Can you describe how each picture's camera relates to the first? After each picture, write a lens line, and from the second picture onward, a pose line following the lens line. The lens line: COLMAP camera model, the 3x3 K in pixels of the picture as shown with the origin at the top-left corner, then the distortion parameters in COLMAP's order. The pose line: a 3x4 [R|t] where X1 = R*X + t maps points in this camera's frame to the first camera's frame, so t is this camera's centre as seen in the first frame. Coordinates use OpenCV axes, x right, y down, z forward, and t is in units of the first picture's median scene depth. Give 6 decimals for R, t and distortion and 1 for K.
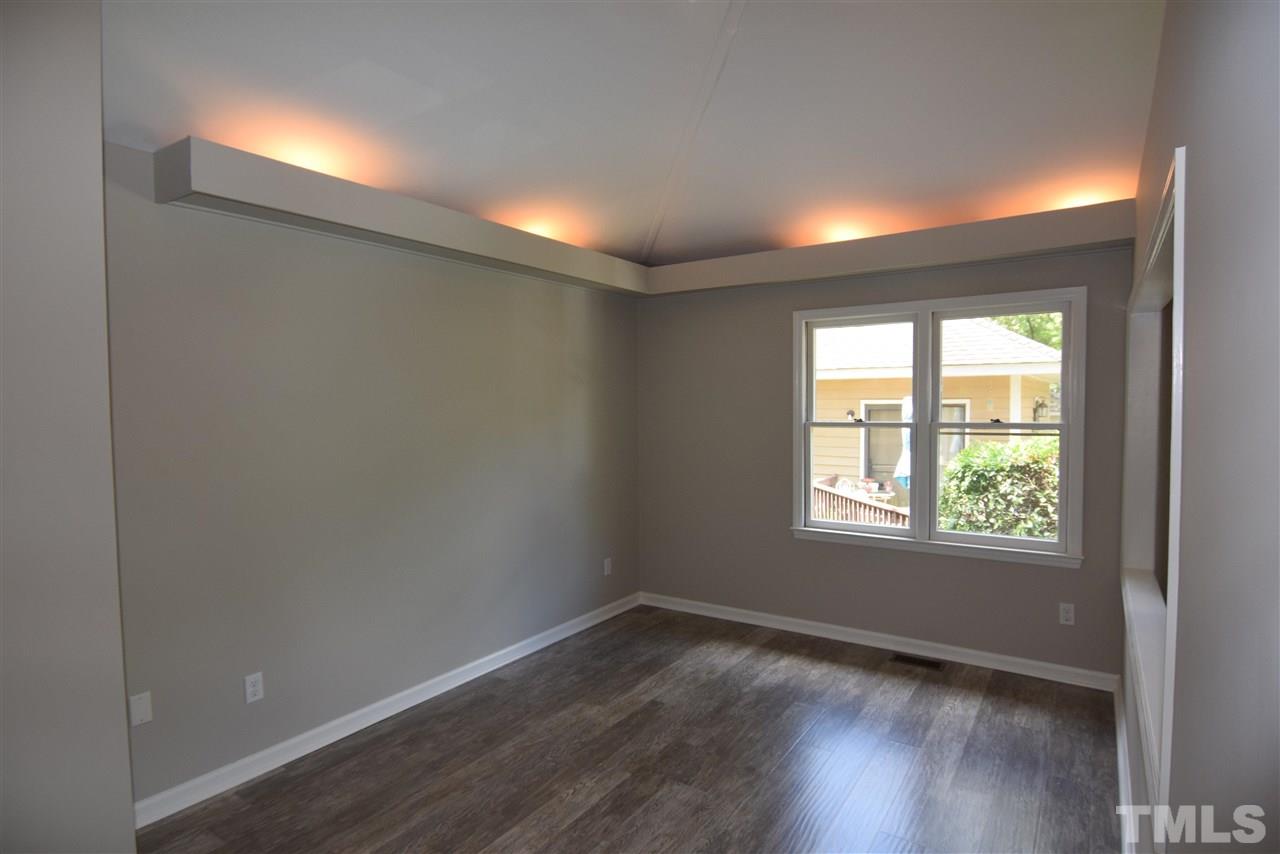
lens RADIAL K [[681.4, 0, 640.1], [0, 681.4, 424.4], [0, 0, 1]] dist [-0.011652, -0.010521]
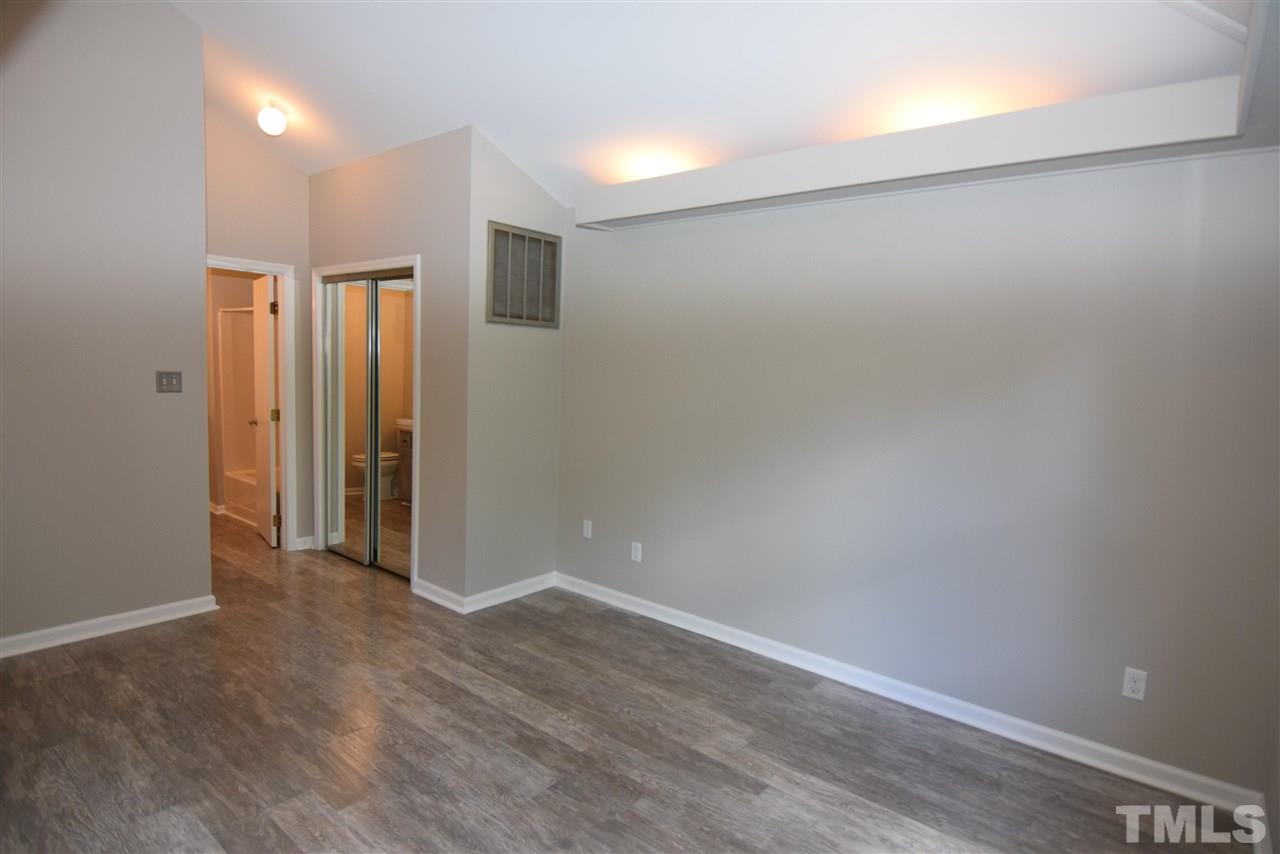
lens RADIAL K [[681.4, 0, 641.4], [0, 681.4, 429.5], [0, 0, 1]] dist [-0.011652, -0.010521]
pose [[-0.097308, 0.102332, -0.989979, 0.717039], [-0.072127, 0.991359, 0.109564, -0.028993], [0.992637, 0.082065, -0.089087, 0.939292]]
